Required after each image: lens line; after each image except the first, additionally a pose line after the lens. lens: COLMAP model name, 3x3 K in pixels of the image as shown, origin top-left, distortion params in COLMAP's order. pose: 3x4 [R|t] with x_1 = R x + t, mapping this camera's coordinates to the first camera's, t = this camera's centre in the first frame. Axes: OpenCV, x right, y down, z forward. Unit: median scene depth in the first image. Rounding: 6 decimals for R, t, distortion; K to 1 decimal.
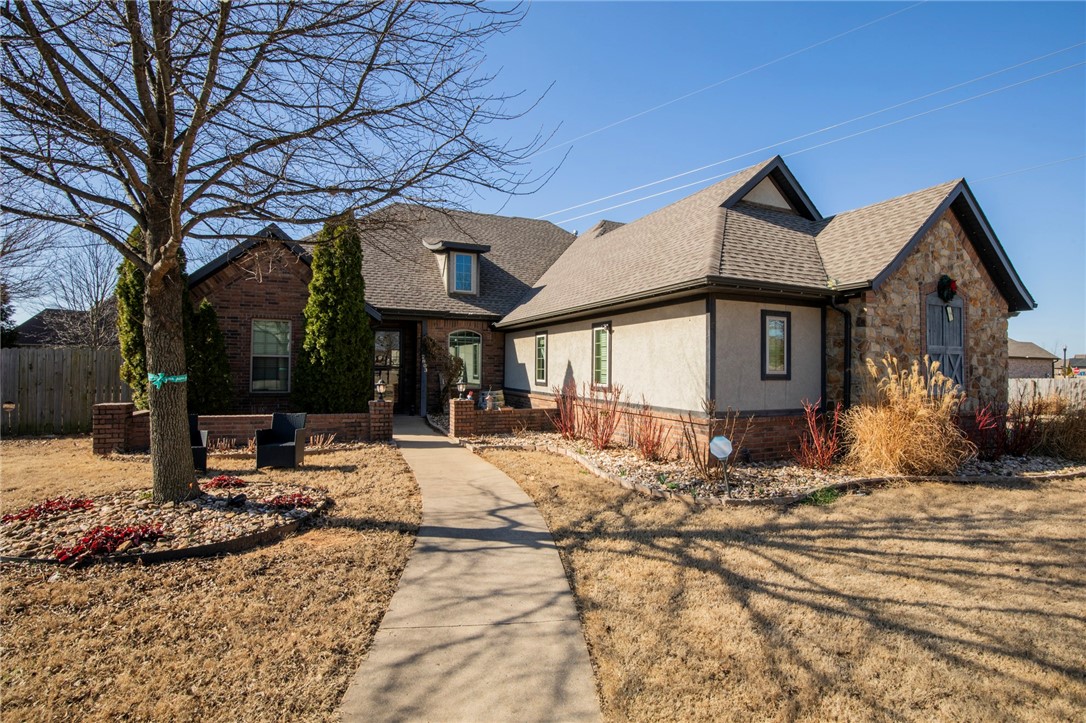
lens RADIAL K [[499.7, 0, 547.6], [0, 499.7, 358.8], [0, 0, 1]] dist [-0.027635, 0.000643]
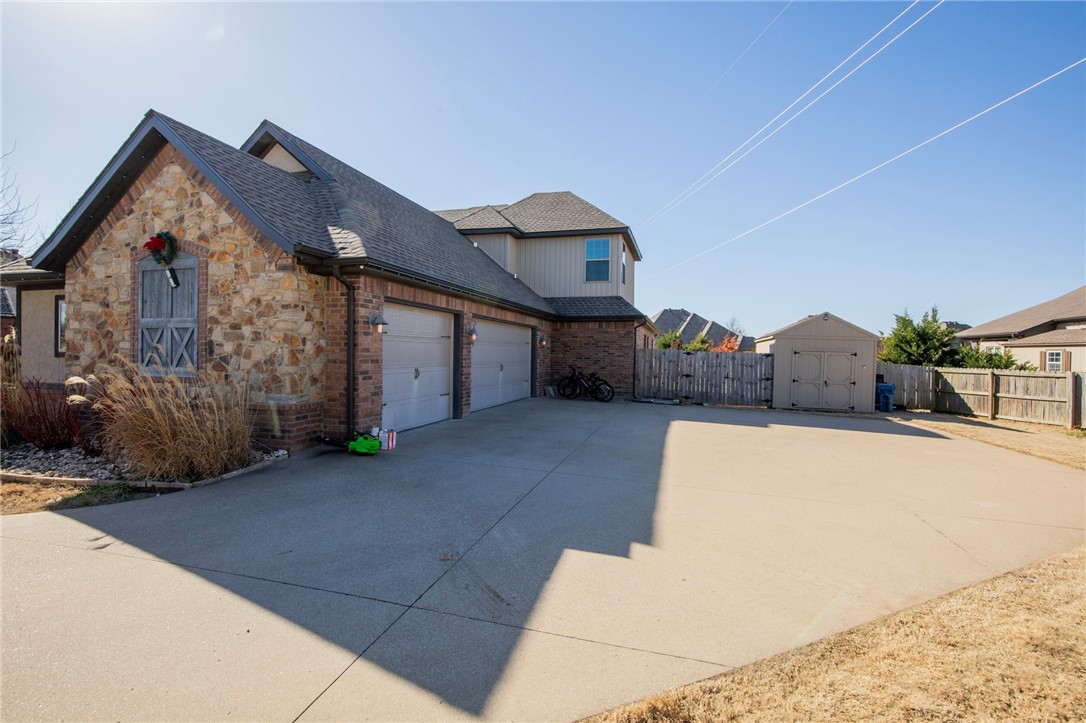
lens RADIAL K [[499.7, 0, 547.6], [0, 499.7, 358.8], [0, 0, 1]] dist [-0.027635, 0.000643]
pose [[0.788841, 0.002932, -0.614590, 1.850561], [0.008311, 0.999846, 0.015437, 0.035445], [0.614541, -0.017286, 0.788696, 0.752220]]
